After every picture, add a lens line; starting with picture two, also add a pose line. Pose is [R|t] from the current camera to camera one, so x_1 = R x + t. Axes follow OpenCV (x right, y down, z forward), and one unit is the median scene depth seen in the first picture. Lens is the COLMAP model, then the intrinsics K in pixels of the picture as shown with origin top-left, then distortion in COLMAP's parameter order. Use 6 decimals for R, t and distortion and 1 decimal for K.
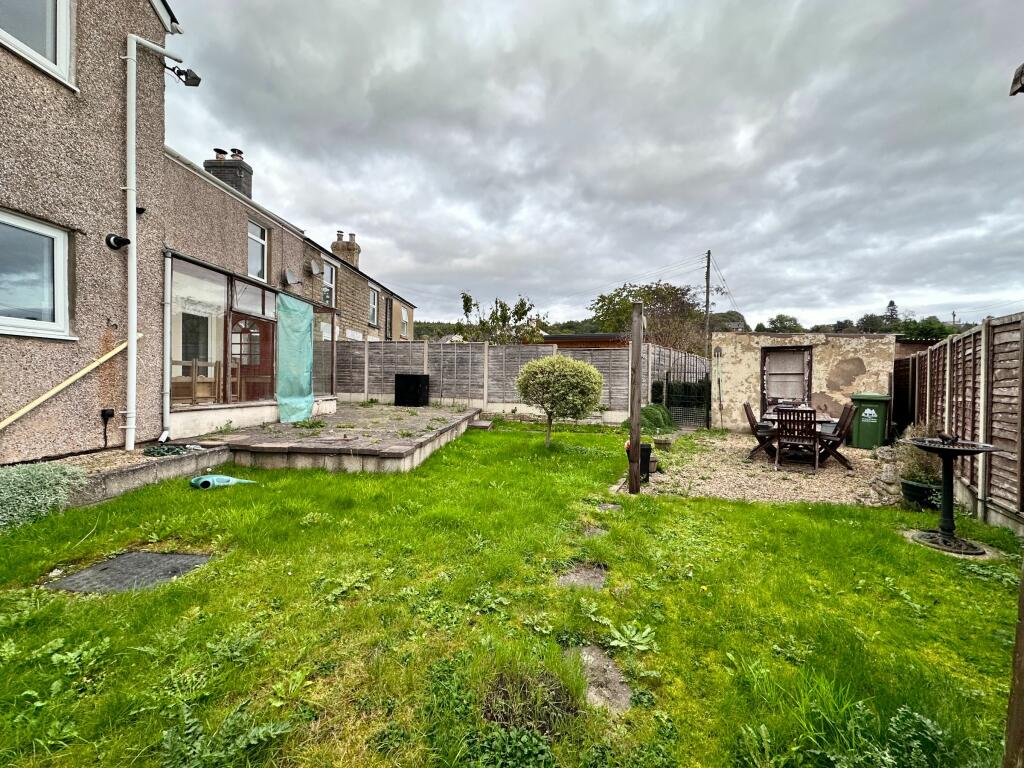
lens RADIAL K [[409.0, 0, 512.0], [0, 409.0, 384.0], [0, 0, 1]] dist [-0.001775, -0.000149]
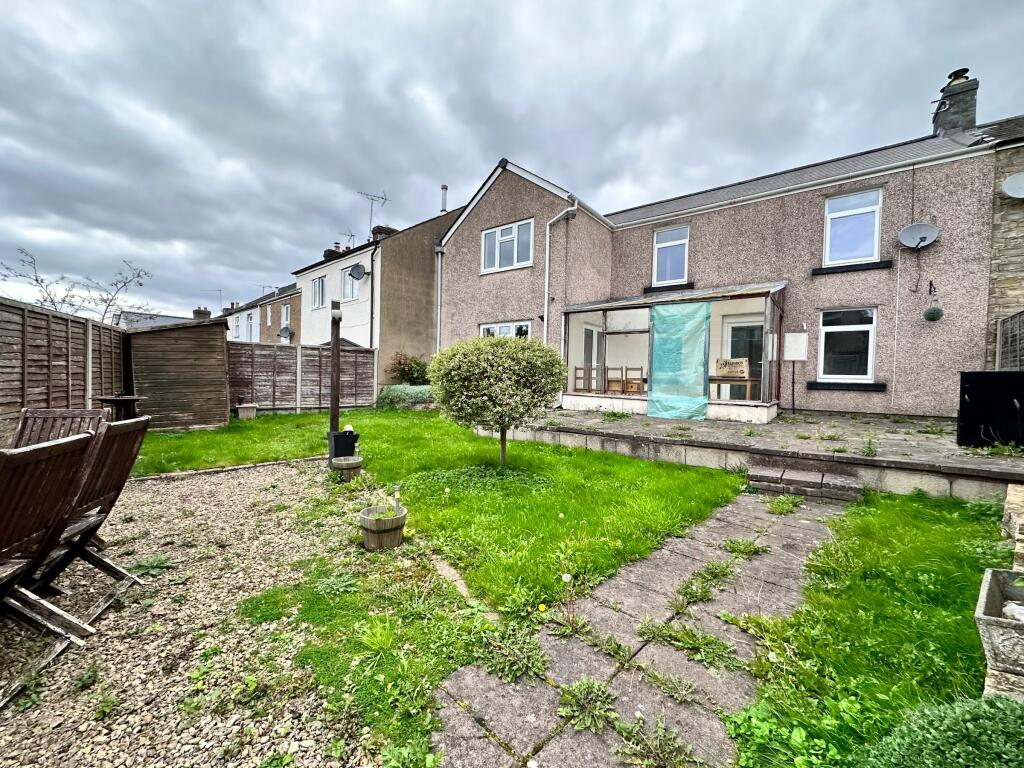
lens RADIAL K [[409.0, 0, 512.0], [0, 409.0, 384.0], [0, 0, 1]] dist [-0.001775, -0.000149]
pose [[-0.548823, -0.016165, -0.835782, 1.002870], [-0.031967, 0.999488, 0.001660, 0.022195], [0.835327, 0.027628, -0.549059, 2.044572]]
